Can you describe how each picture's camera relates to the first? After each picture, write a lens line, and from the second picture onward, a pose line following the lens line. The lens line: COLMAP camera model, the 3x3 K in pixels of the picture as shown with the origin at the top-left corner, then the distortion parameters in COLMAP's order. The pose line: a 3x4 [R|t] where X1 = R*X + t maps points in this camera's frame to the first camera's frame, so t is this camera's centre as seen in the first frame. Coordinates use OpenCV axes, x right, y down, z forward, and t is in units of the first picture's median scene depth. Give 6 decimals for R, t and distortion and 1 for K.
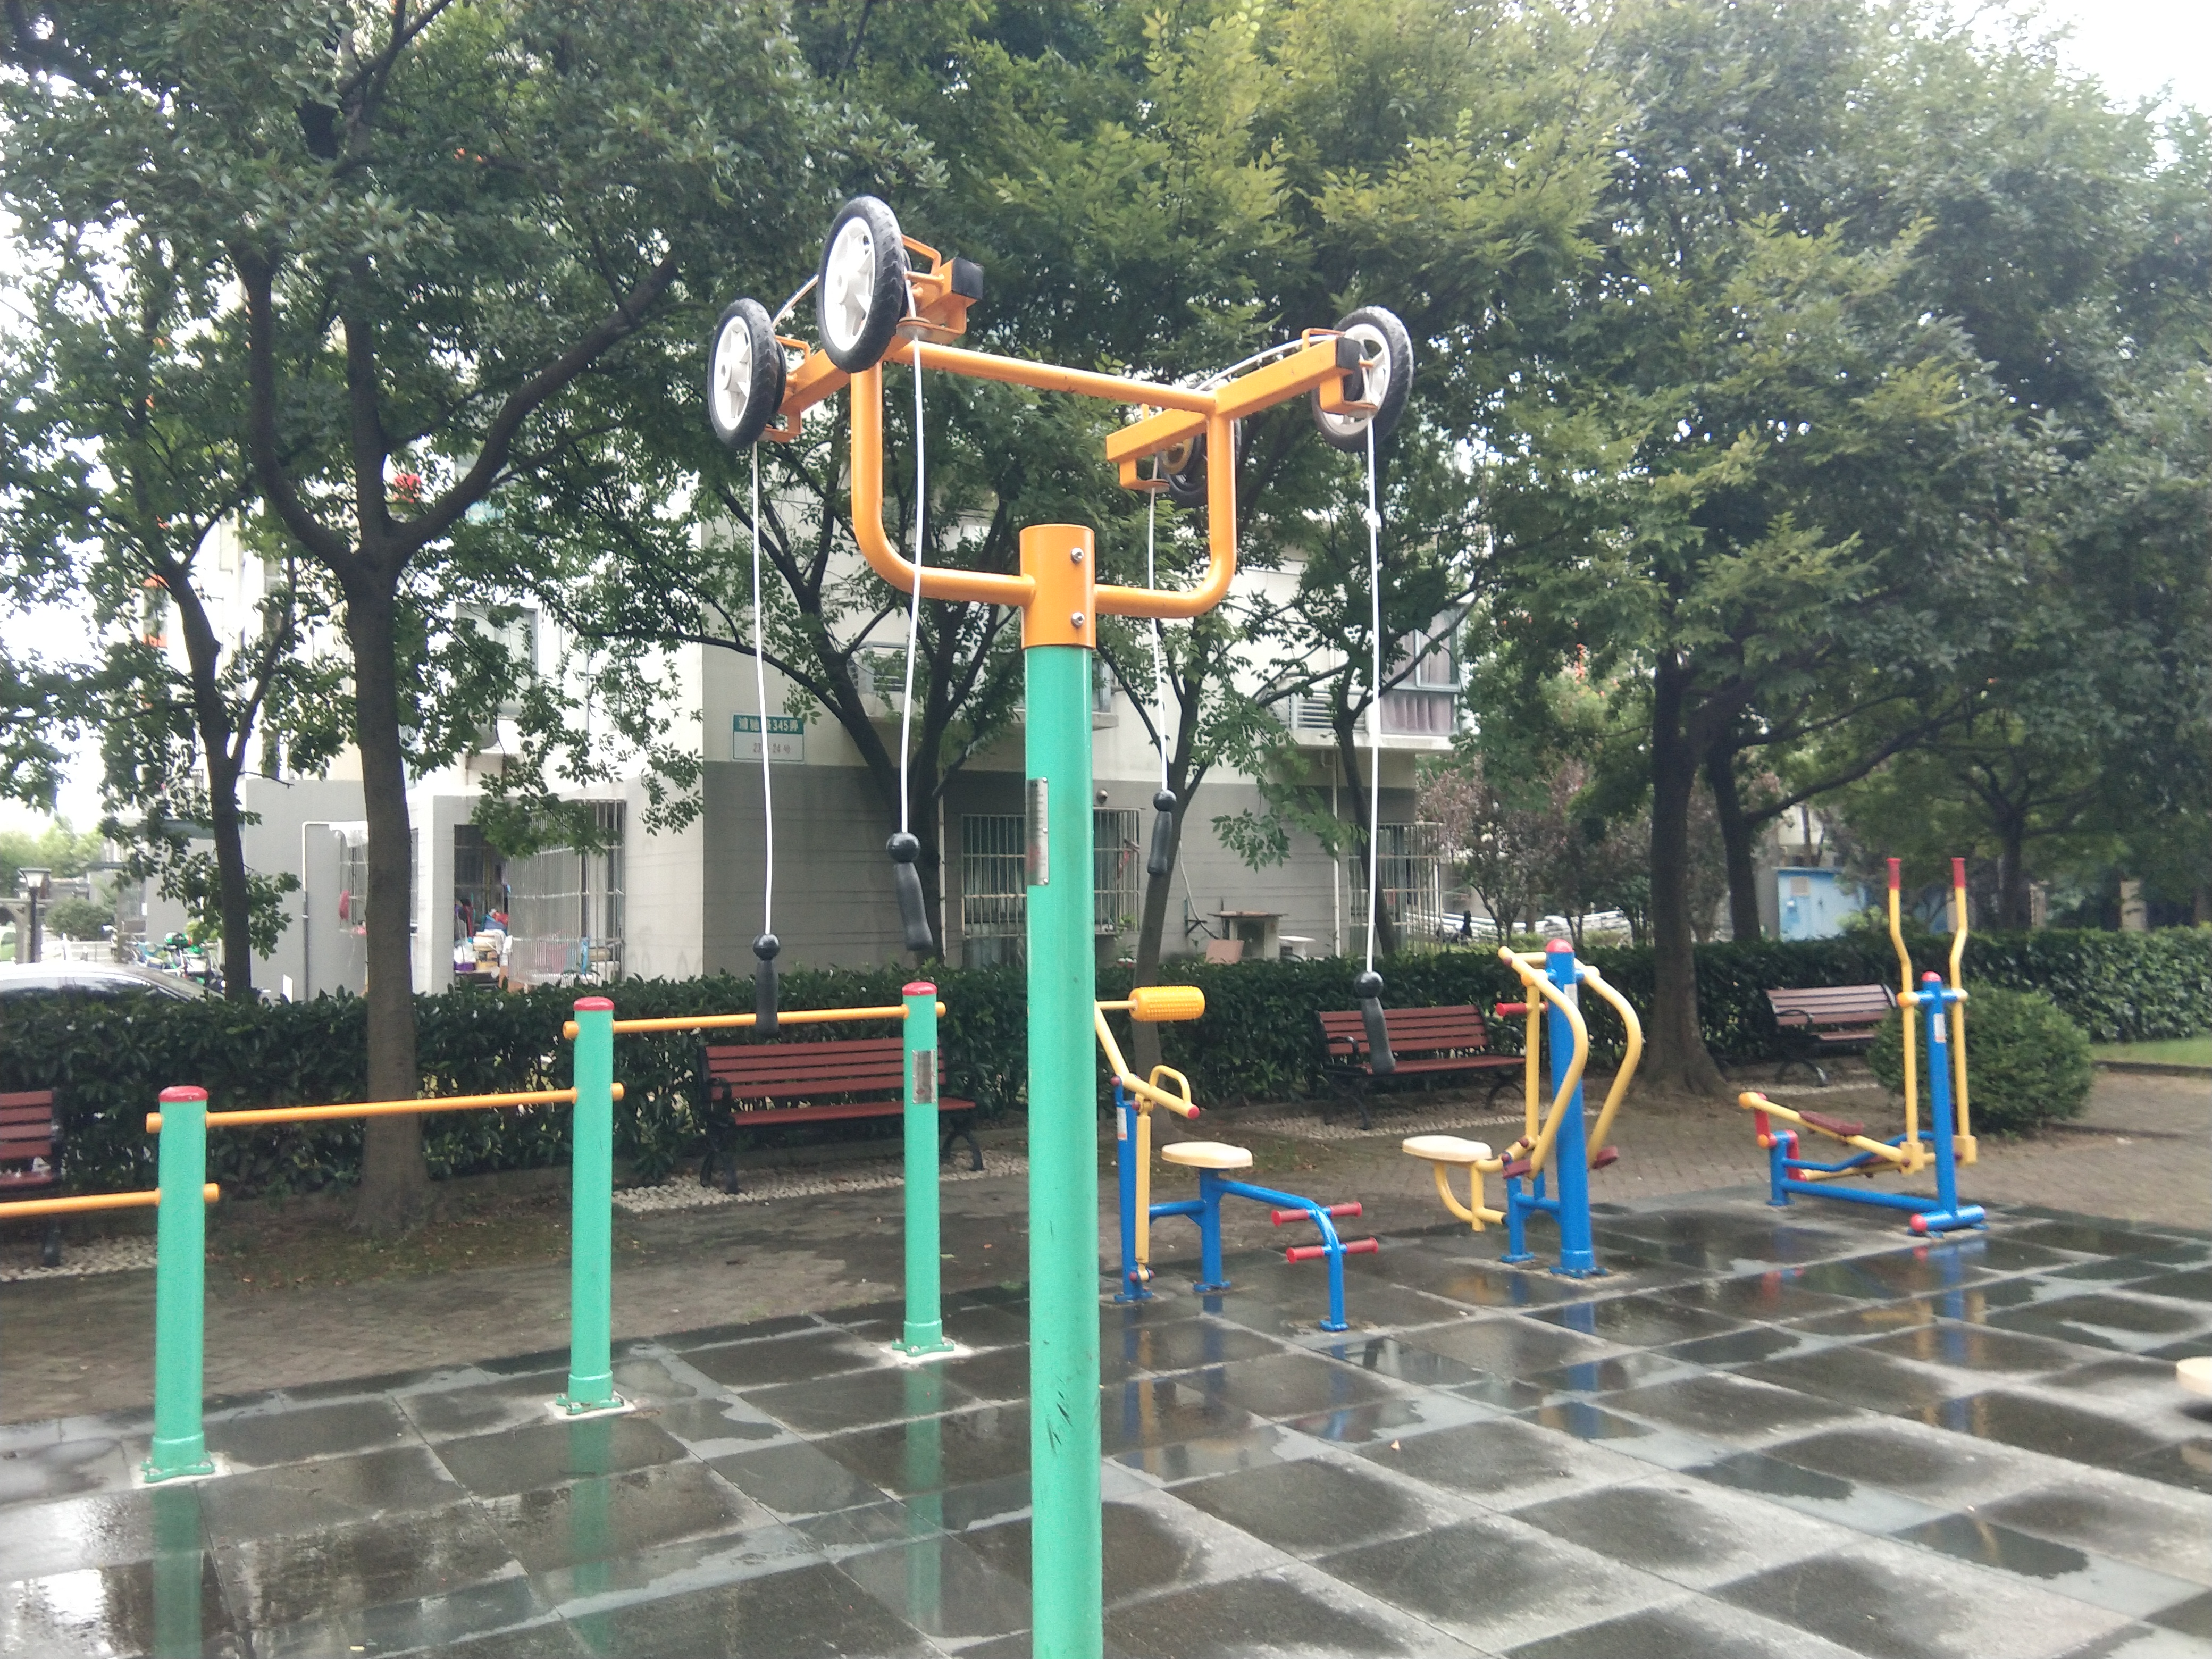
lens RADIAL K [[1796.3, 0, 1050.6], [0, 1796.3, 744.5], [0, 0, 1]] dist [0.141732, -0.252829]
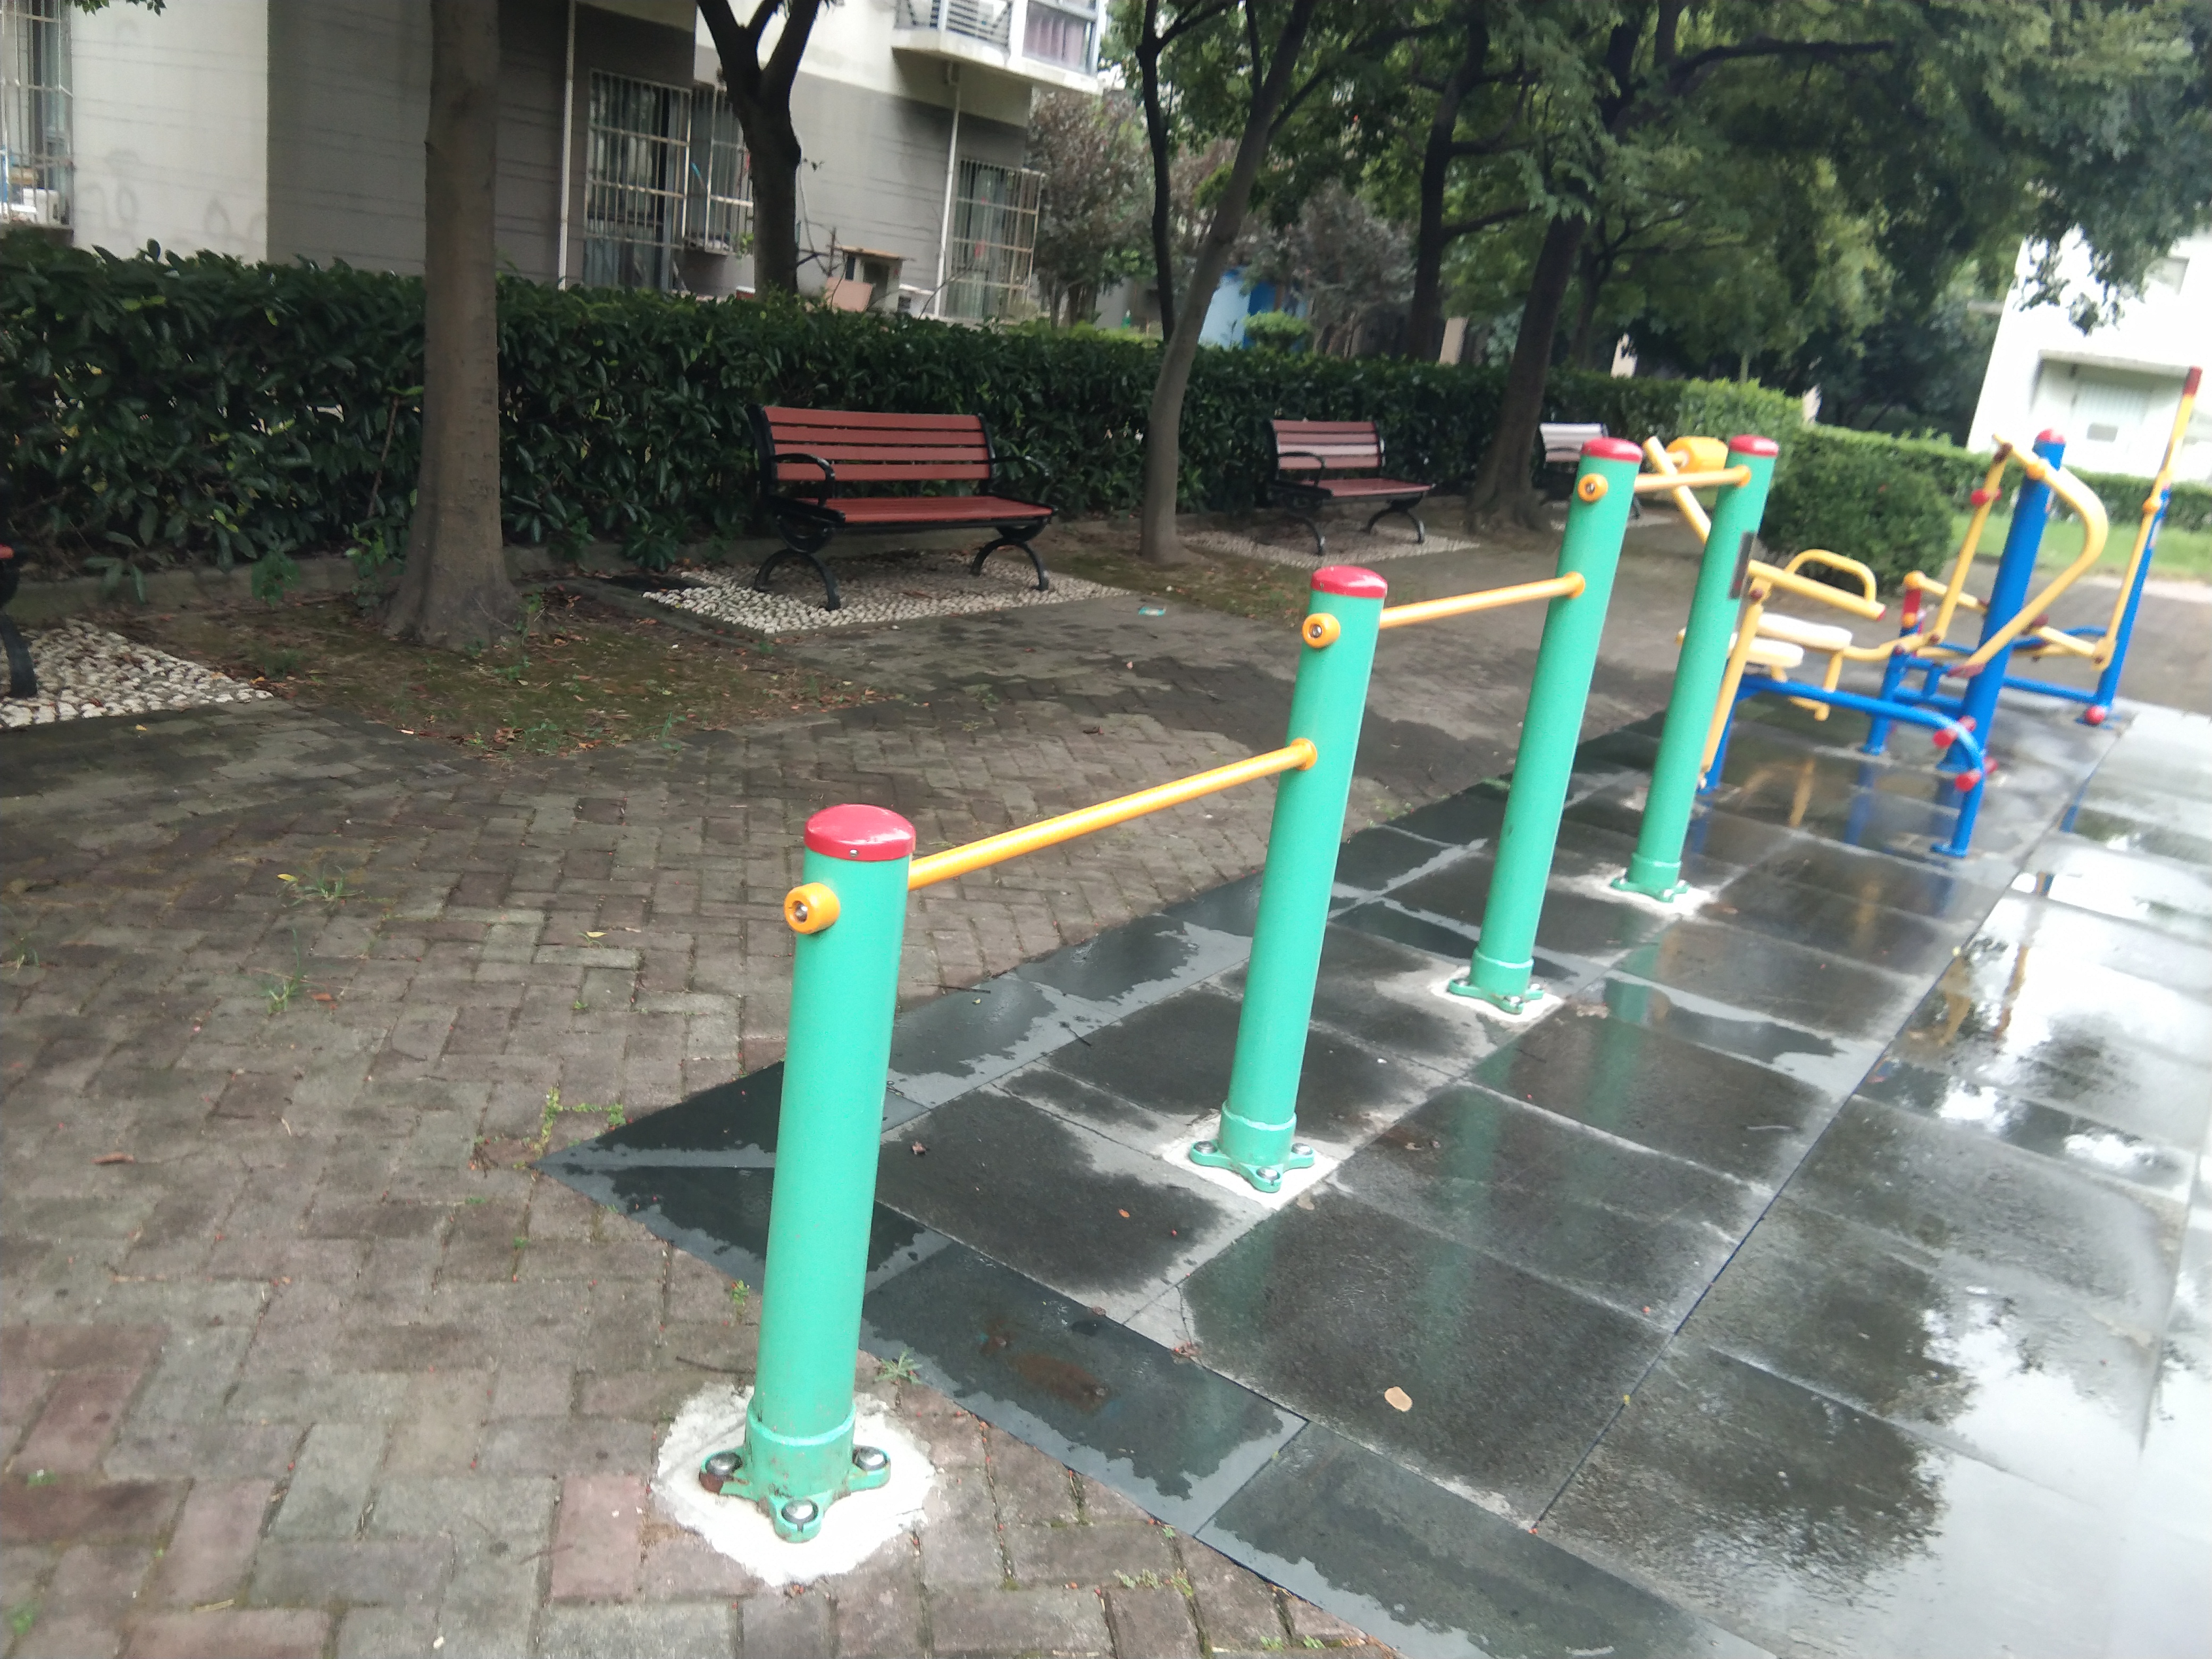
lens RADIAL K [[1796.3, 0, 1050.6], [0, 1796.3, 744.5], [0, 0, 1]] dist [0.141732, -0.252829]
pose [[0.901754, 0.027084, 0.431401, -0.224998], [-0.181138, 0.929853, 0.320254, 0.021101], [-0.392466, -0.366933, 0.843404, 0.151543]]
